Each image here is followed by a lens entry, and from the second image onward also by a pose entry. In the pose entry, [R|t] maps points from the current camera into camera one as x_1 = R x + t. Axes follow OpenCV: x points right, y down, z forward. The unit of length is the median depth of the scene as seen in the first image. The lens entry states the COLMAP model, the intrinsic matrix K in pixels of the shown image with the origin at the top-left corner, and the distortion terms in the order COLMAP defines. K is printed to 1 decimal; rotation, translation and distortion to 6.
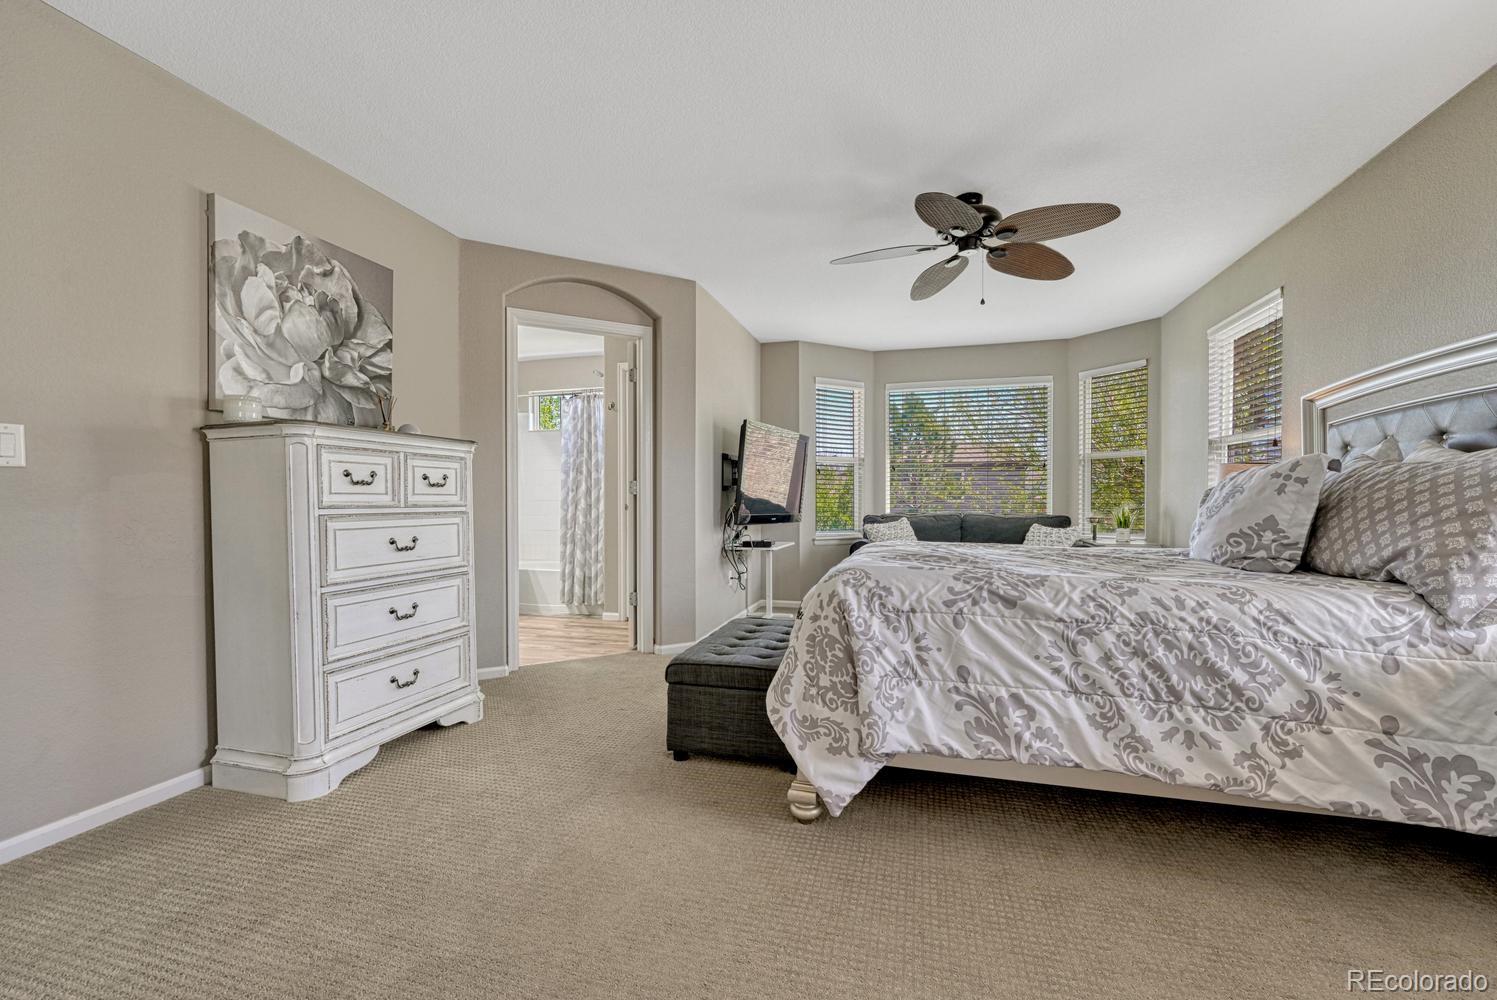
lens RADIAL K [[627.3, 0, 748.5], [0, 627.3, 500.0], [0, 0, 1]] dist [0.001529, 0.000424]
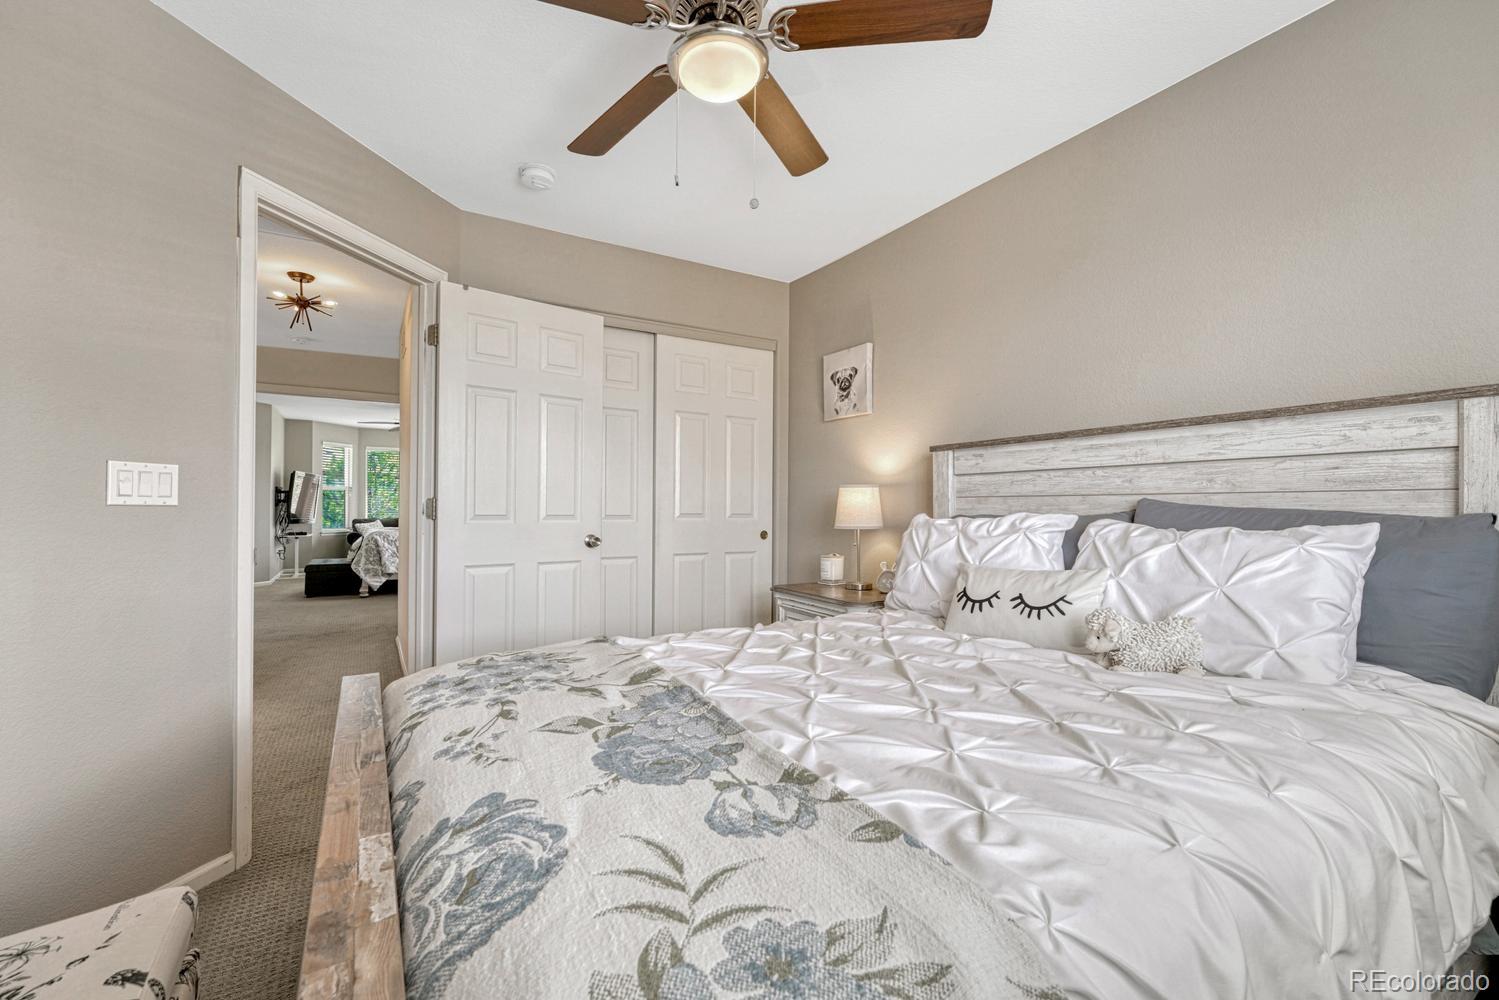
lens RADIAL K [[628.1, 0, 749.5], [0, 628.1, 500.0], [0, 0, 1]] dist [0.001529, 0.000424]
pose [[0.686050, 0.007671, 0.727514, -0.896992], [-0.002544, 0.999964, -0.008145, -0.045444], [-0.727550, 0.003737, 0.686045, -2.743462]]
